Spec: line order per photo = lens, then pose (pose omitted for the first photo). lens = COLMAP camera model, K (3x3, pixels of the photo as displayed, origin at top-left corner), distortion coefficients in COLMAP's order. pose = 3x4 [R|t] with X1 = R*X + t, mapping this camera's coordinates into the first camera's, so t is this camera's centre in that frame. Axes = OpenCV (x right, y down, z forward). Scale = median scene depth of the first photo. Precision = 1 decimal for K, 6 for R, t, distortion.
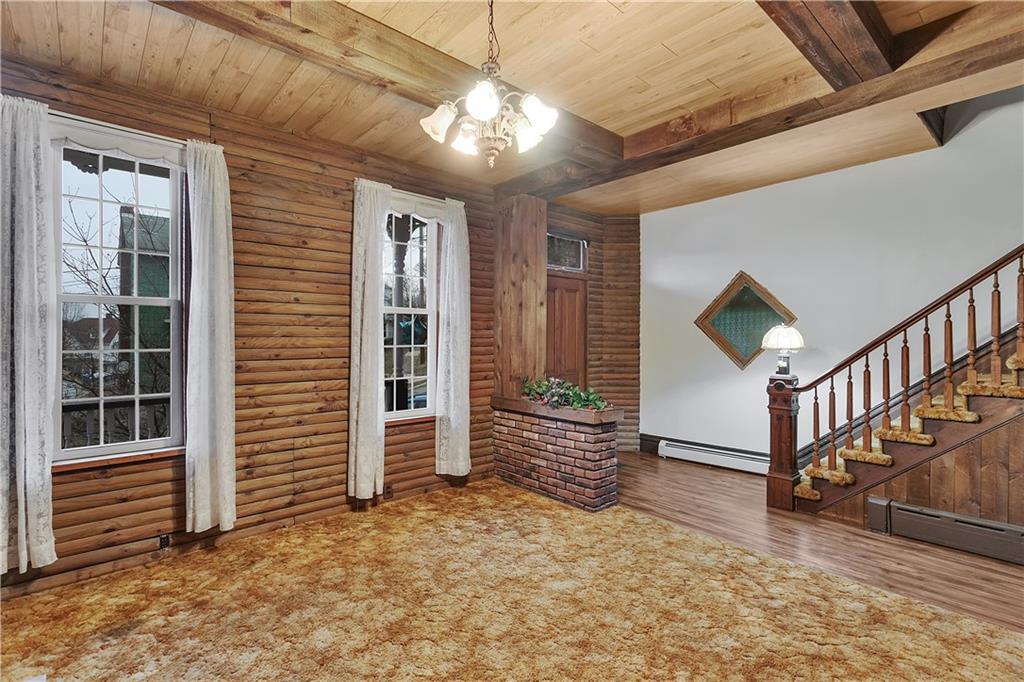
lens RADIAL K [[485.4, 0, 512.0], [0, 485.4, 335.0], [0, 0, 1]] dist [-0.000689, 0.002107]
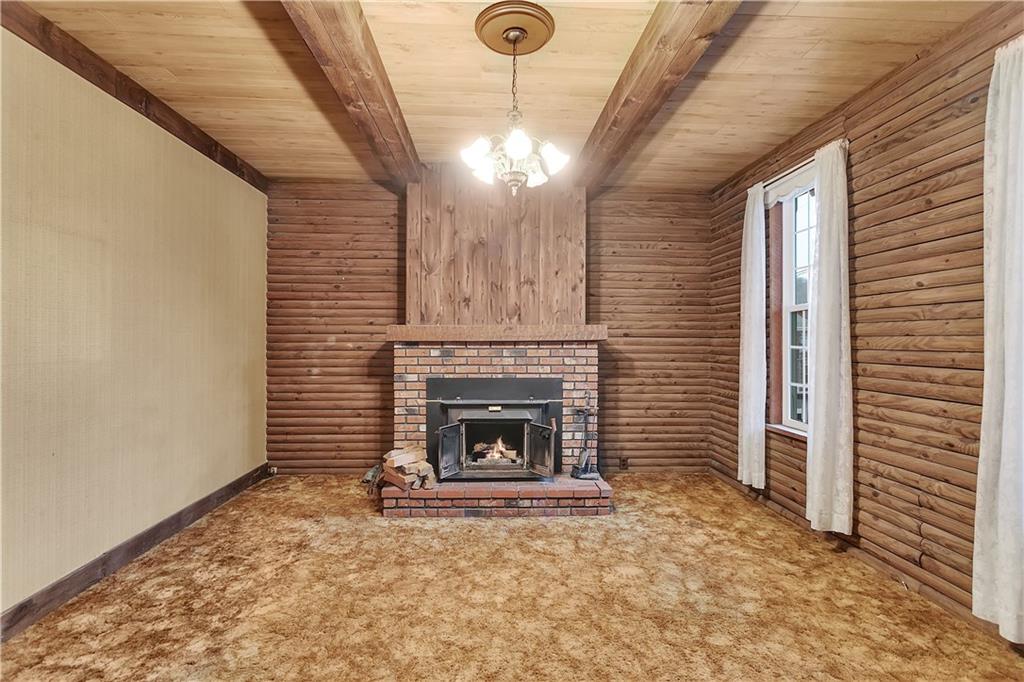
lens RADIAL K [[485.4, 0, 502.6], [0, 485.4, 338.3], [0, 0, 1]] dist [-0.000689, 0.002107]
pose [[-0.633984, -0.005889, -0.773324, 0.435292], [-0.003735, 0.999983, -0.004552, 0.011672], [0.773337, 0.000003, -0.633995, 0.833366]]
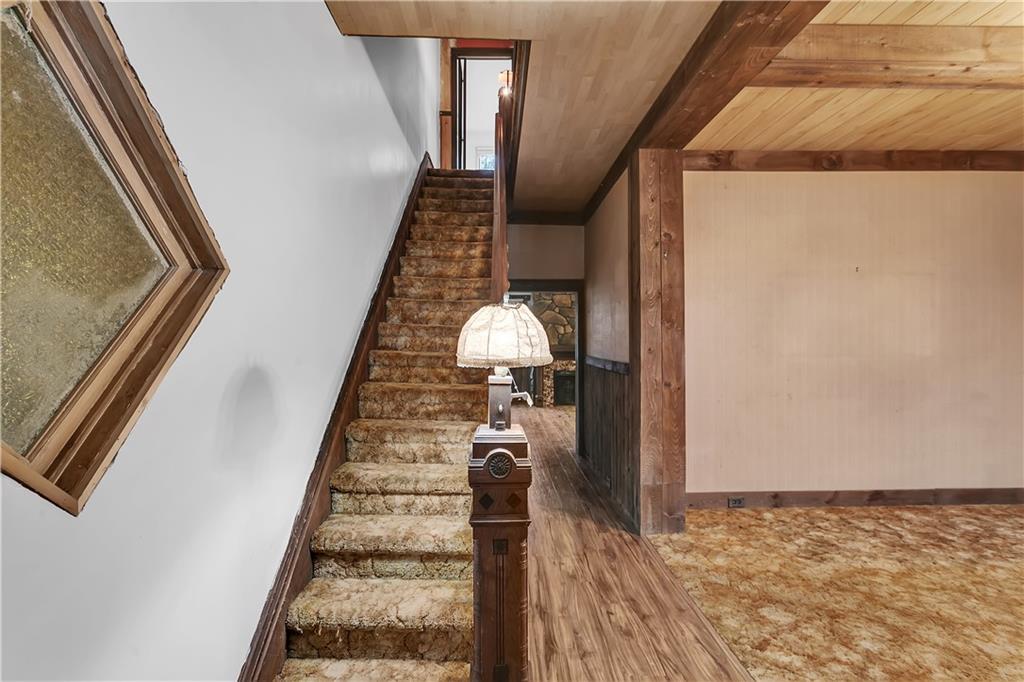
lens RADIAL K [[485.4, 0, 522.0], [0, 485.4, 337.0], [0, 0, 1]] dist [-0.000689, 0.002107]
pose [[-0.776563, -0.004327, 0.630025, 0.298427], [-0.007609, 0.999968, -0.002512, 0.014834], [-0.629994, -0.006745, -0.776571, 1.246636]]
